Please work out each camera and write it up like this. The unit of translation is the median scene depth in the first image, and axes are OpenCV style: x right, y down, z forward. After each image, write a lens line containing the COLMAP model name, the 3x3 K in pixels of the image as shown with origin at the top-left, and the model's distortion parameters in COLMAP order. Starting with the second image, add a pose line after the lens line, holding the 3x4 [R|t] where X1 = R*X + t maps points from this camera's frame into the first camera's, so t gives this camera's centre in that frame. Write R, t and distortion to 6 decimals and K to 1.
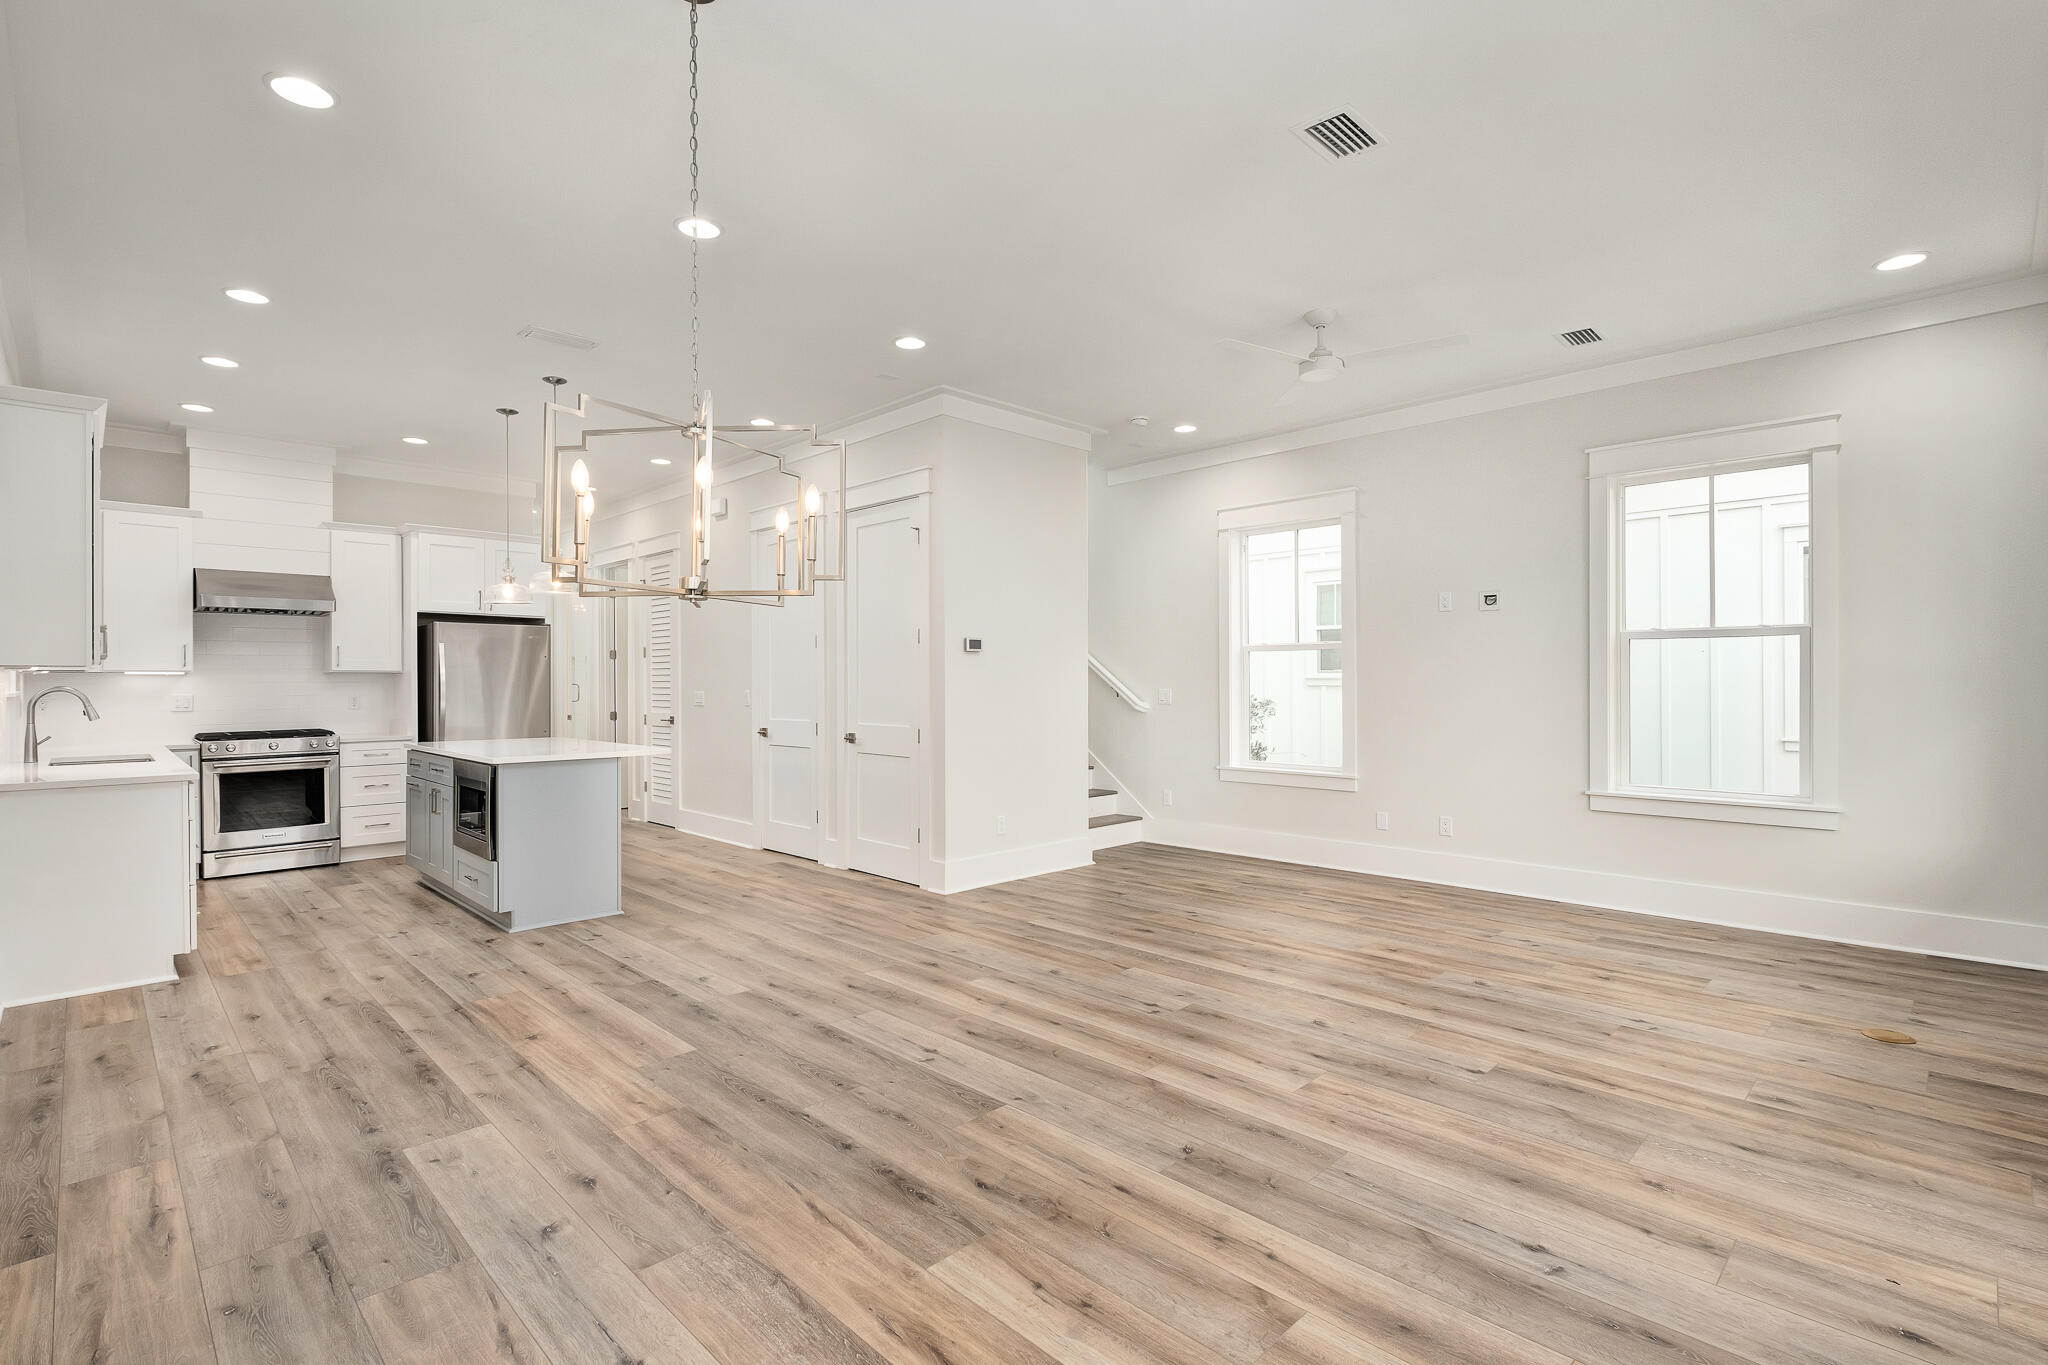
lens RADIAL K [[950.1, 0, 1019.4], [0, 950.1, 688.7], [0, 0, 1]] dist [0.006578, -0.004536]
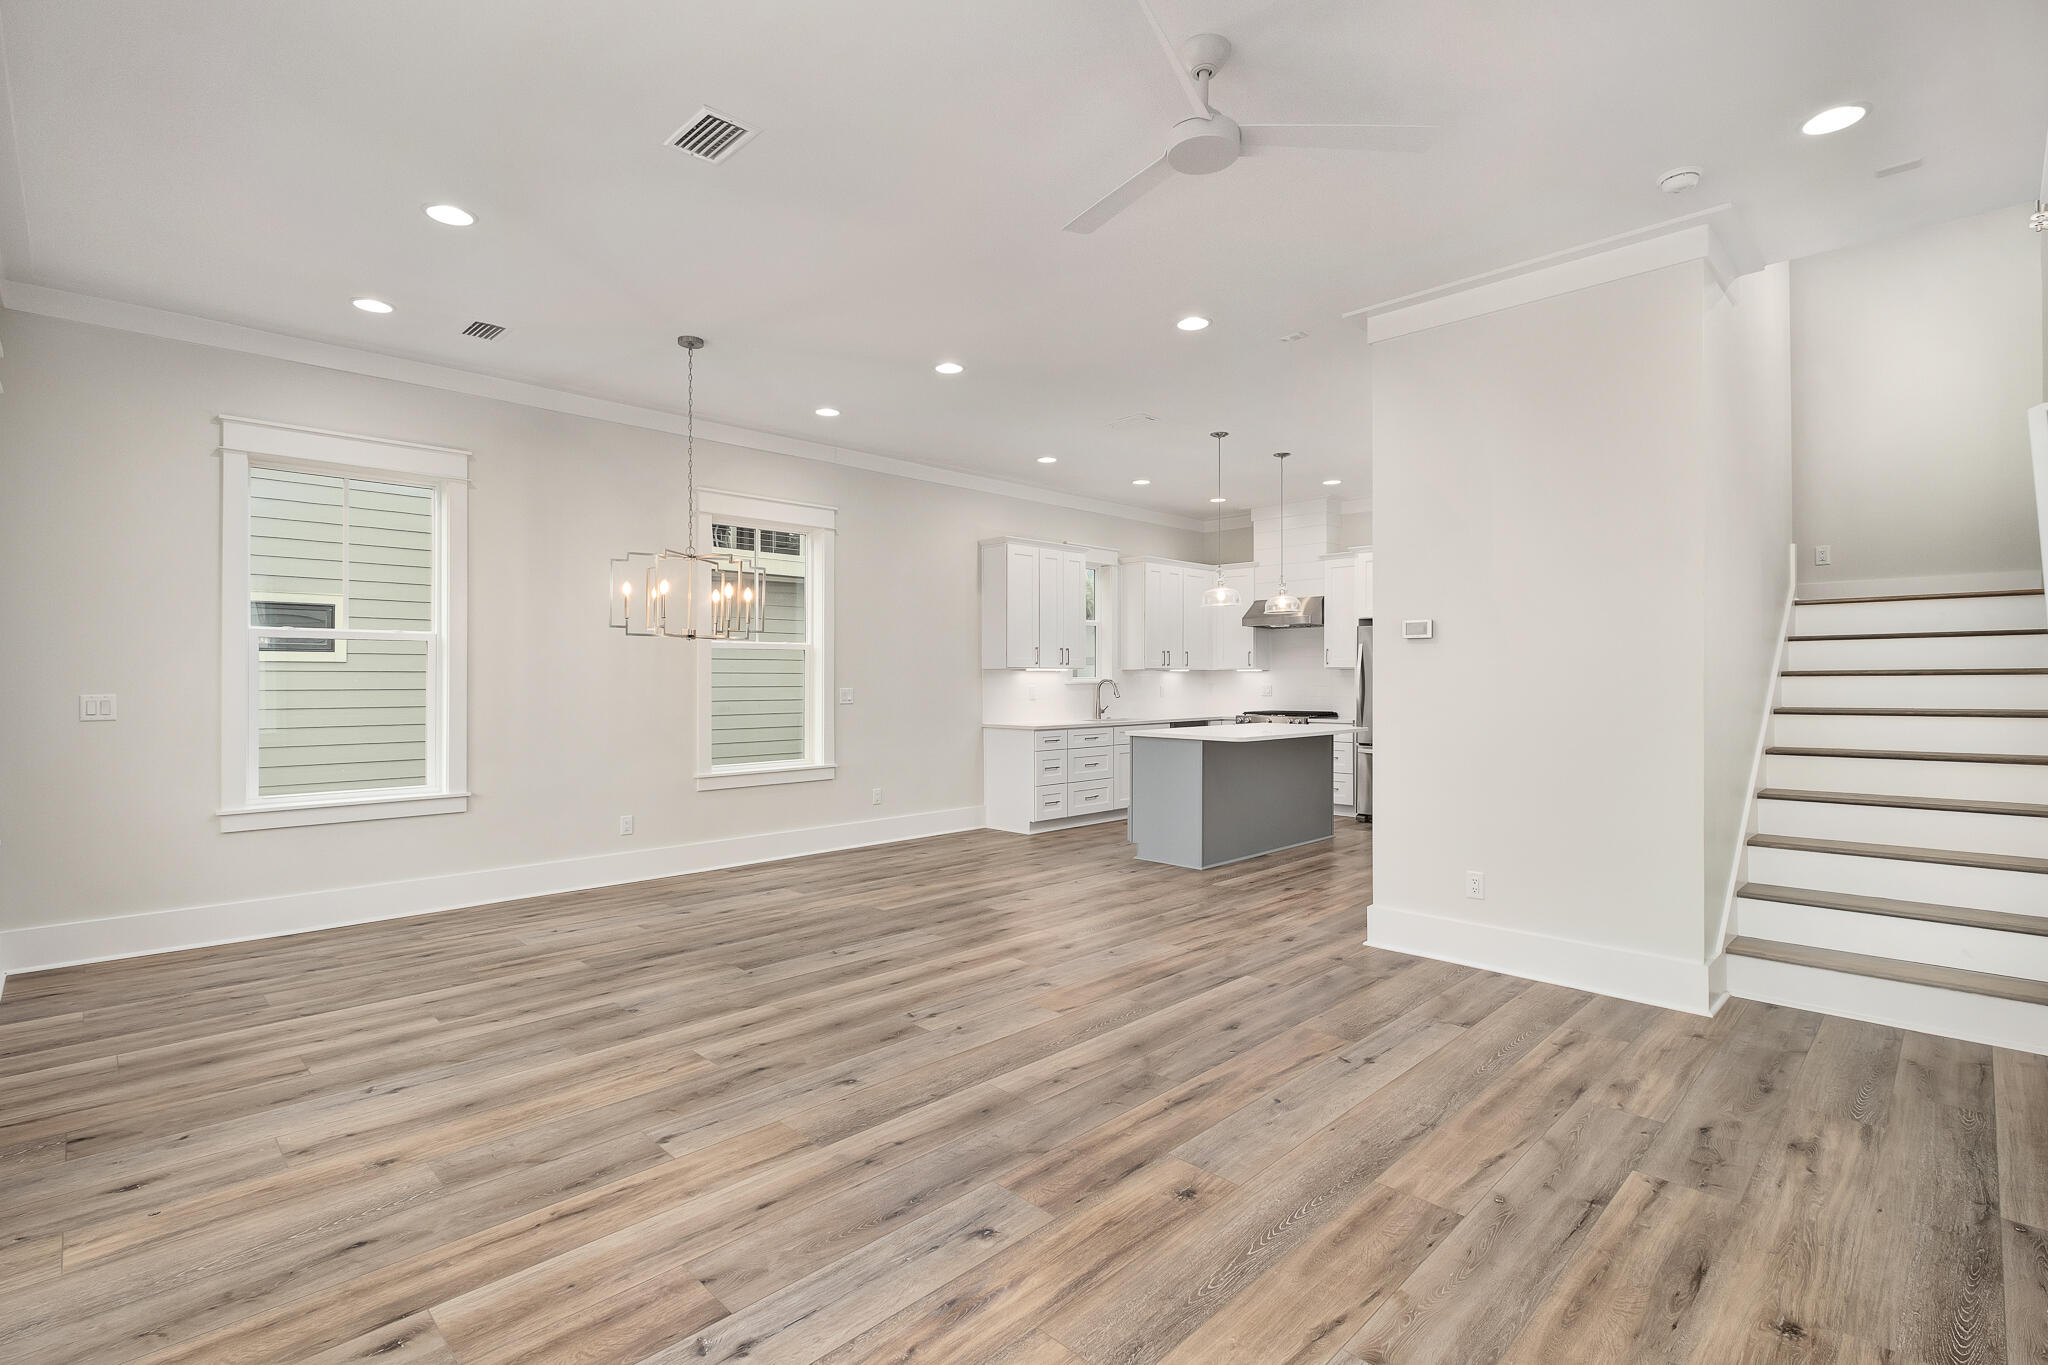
lens RADIAL K [[950.1, 0, 1037.6], [0, 950.1, 679.8], [0, 0, 1]] dist [0.006578, -0.004536]
pose [[0.009504, 0.007465, -0.999927, 1.002009], [-0.004953, 0.999960, 0.007419, -0.015429], [0.999943, 0.004882, 0.009541, 0.992323]]
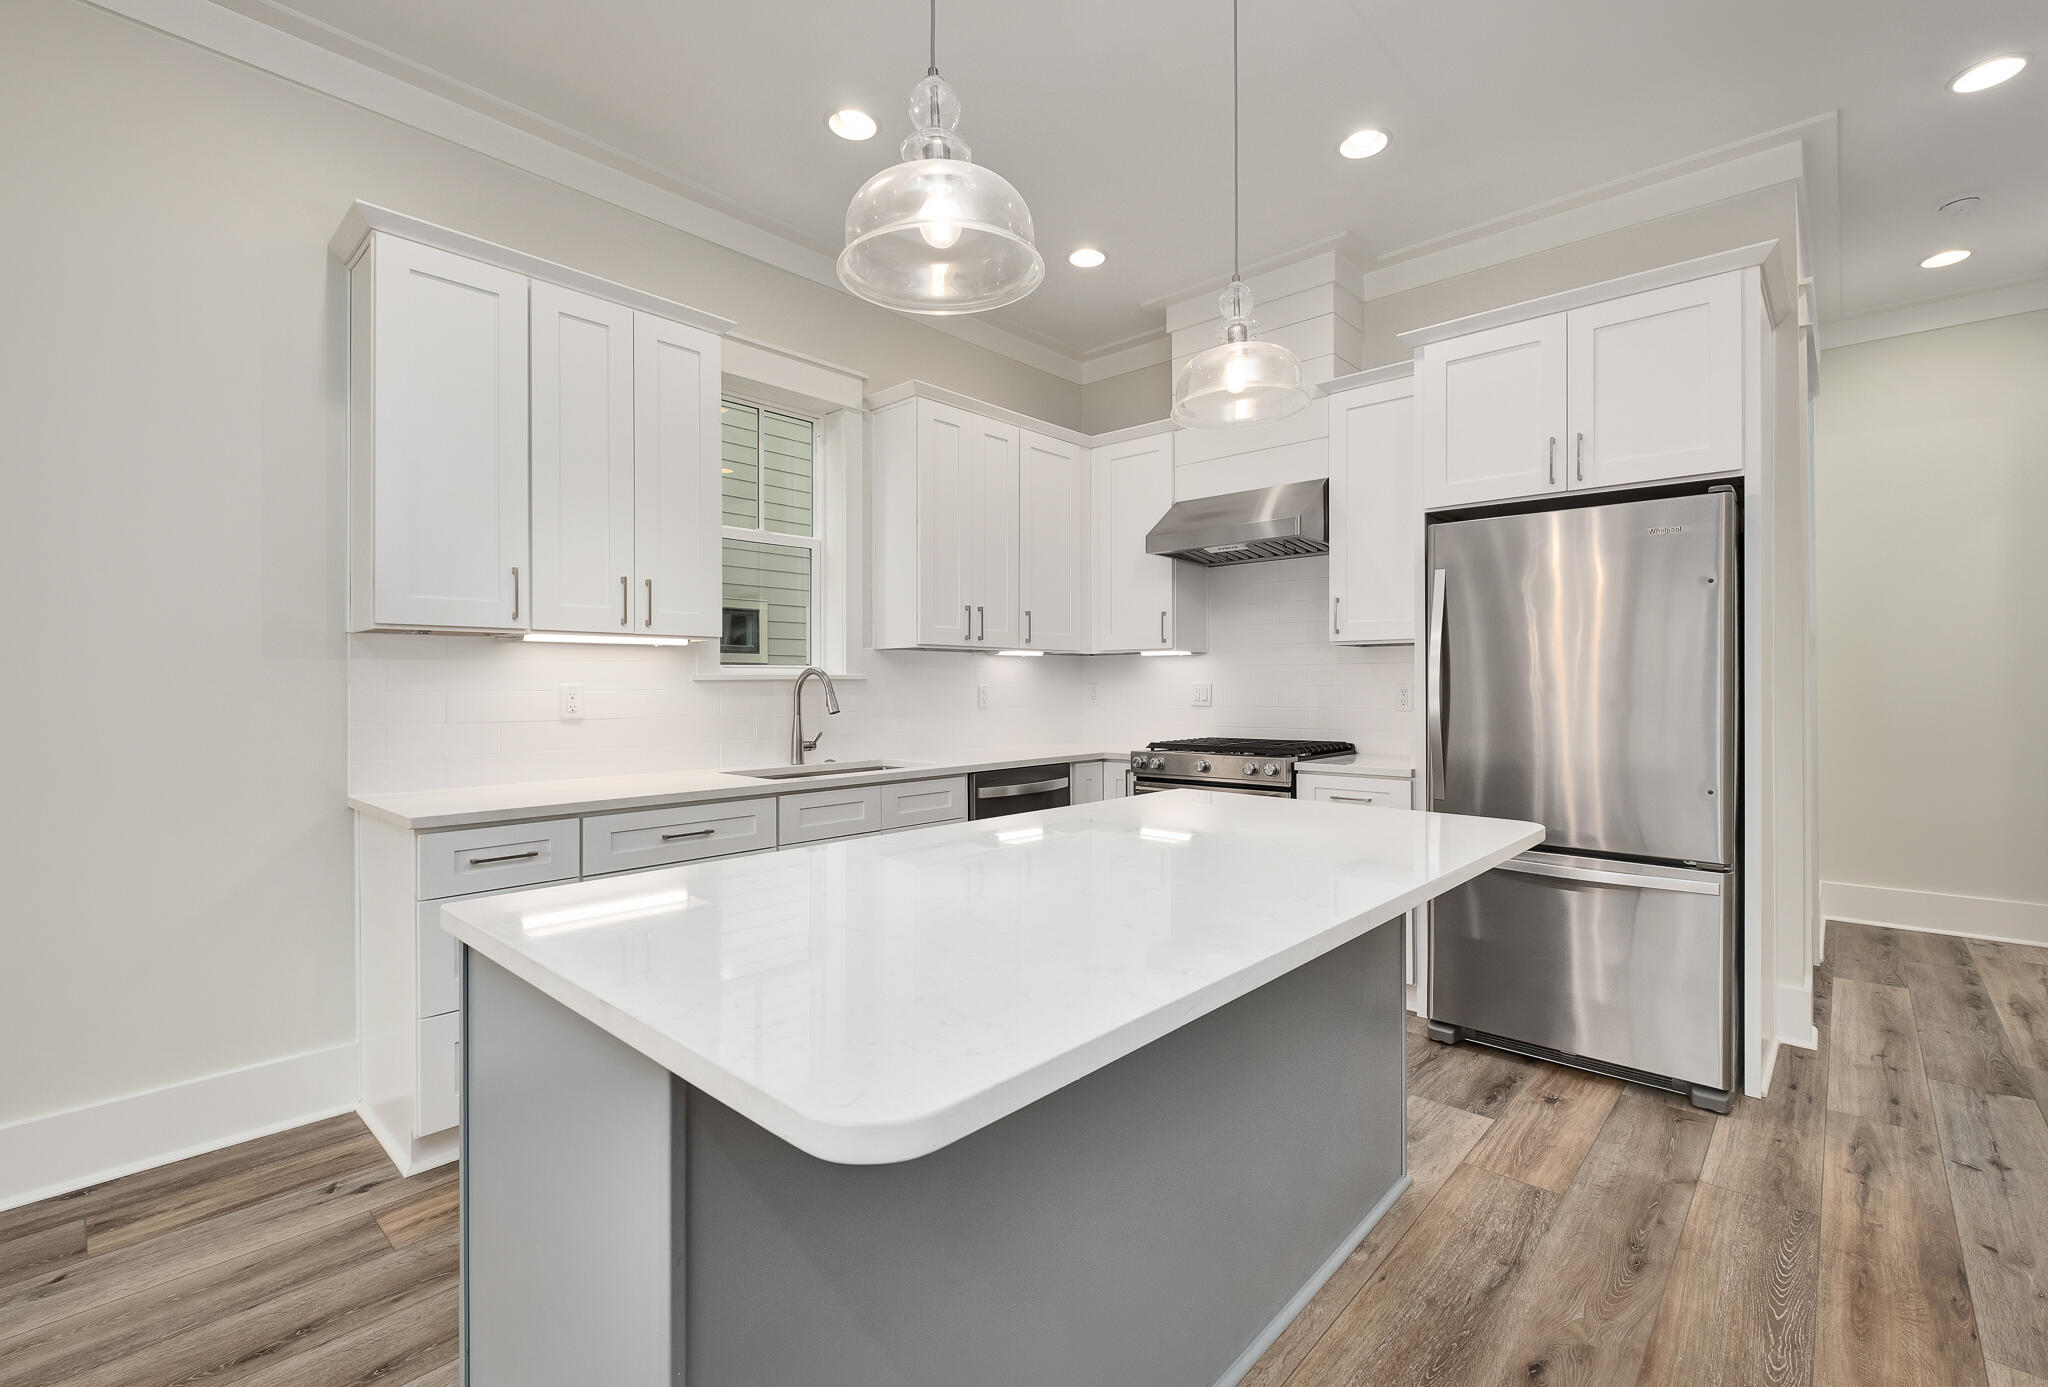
lens RADIAL K [[886.0, 0, 1084.1], [0, 886.0, 669.6], [0, 0, 1]] dist [0.013620, -0.003124]
pose [[0.085538, -0.013294, -0.996246, -0.345397], [-0.004851, 0.999894, -0.013759, 0.009769], [0.996323, 0.006010, 0.085465, 1.361455]]
